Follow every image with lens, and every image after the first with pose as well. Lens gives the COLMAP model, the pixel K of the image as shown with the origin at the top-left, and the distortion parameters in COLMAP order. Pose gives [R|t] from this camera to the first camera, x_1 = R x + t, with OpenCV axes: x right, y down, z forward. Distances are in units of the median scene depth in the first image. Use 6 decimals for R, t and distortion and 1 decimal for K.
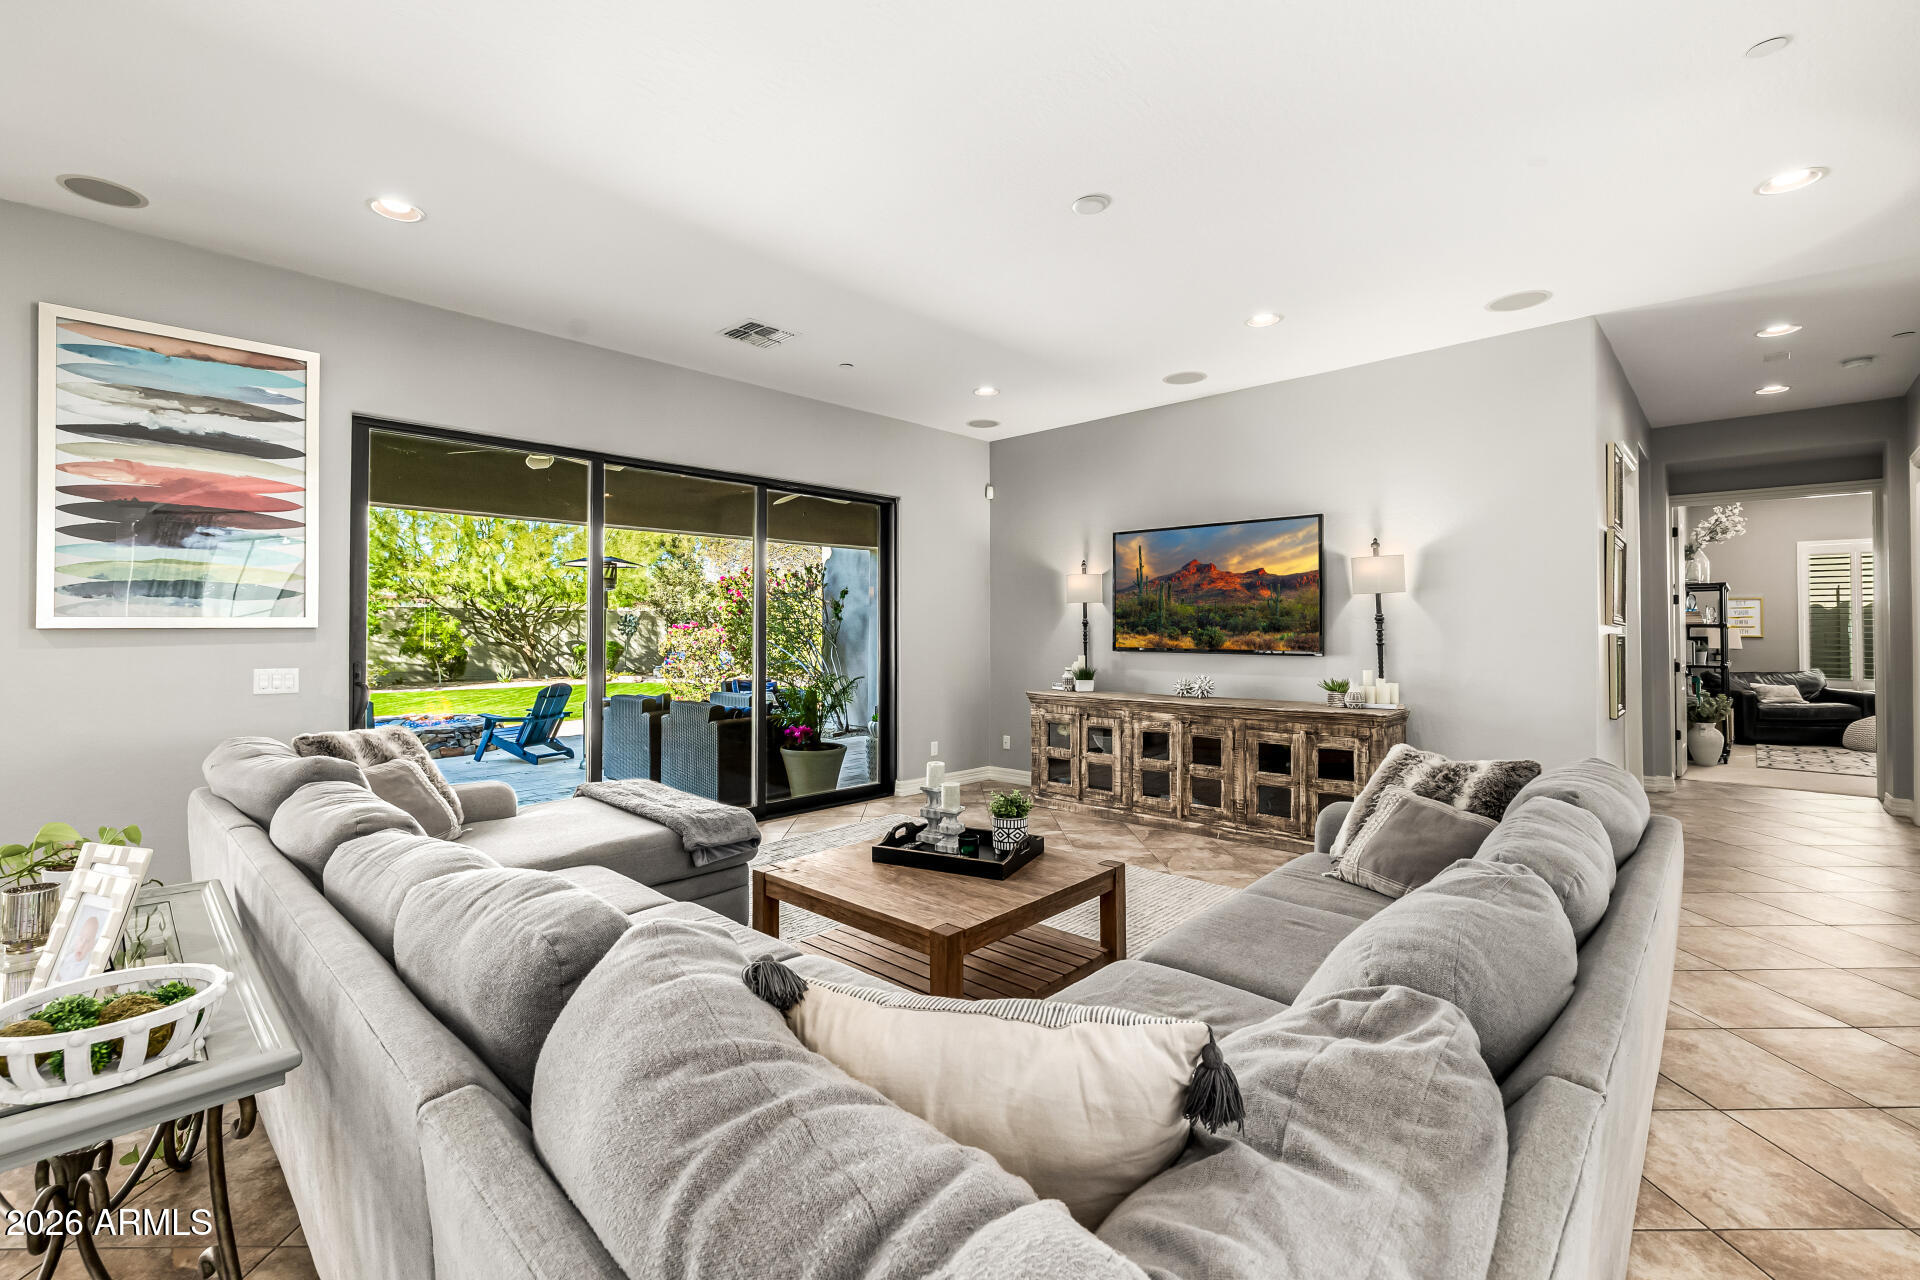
lens RADIAL K [[842.0, 0, 965.4], [0, 842.0, 584.3], [0, 0, 1]] dist [-0.001115, -0.000199]
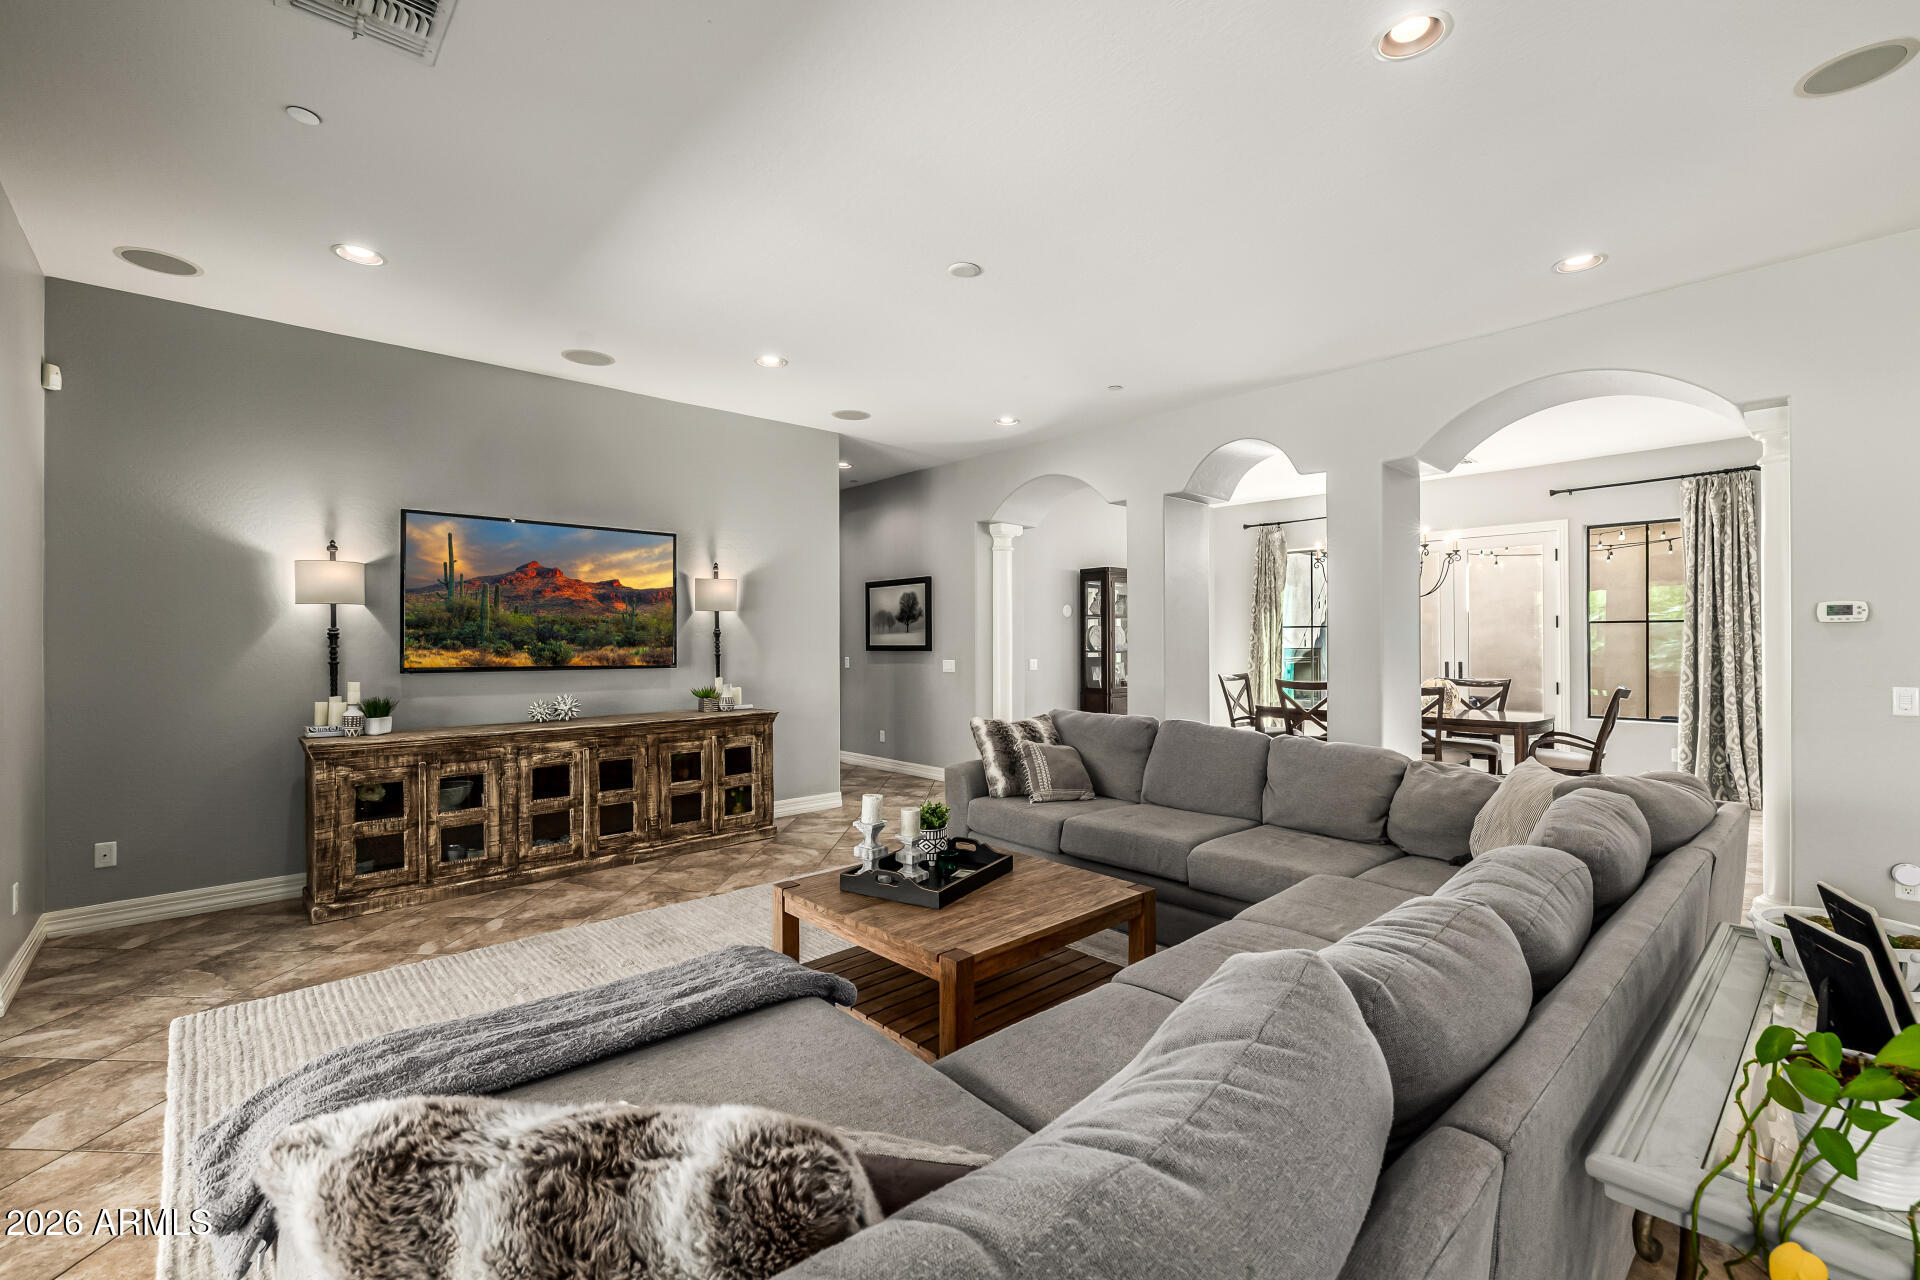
lens RADIAL K [[806.1, 0, 960.0], [0, 806.1, 640.0], [0, 0, 1]] dist [-0.000240, -0.000116]
pose [[0.060697, 0.006241, 0.998137, -0.541351], [-0.050171, 0.998736, -0.003194, 0.032690], [-0.996895, -0.049883, 0.060933, 0.547594]]
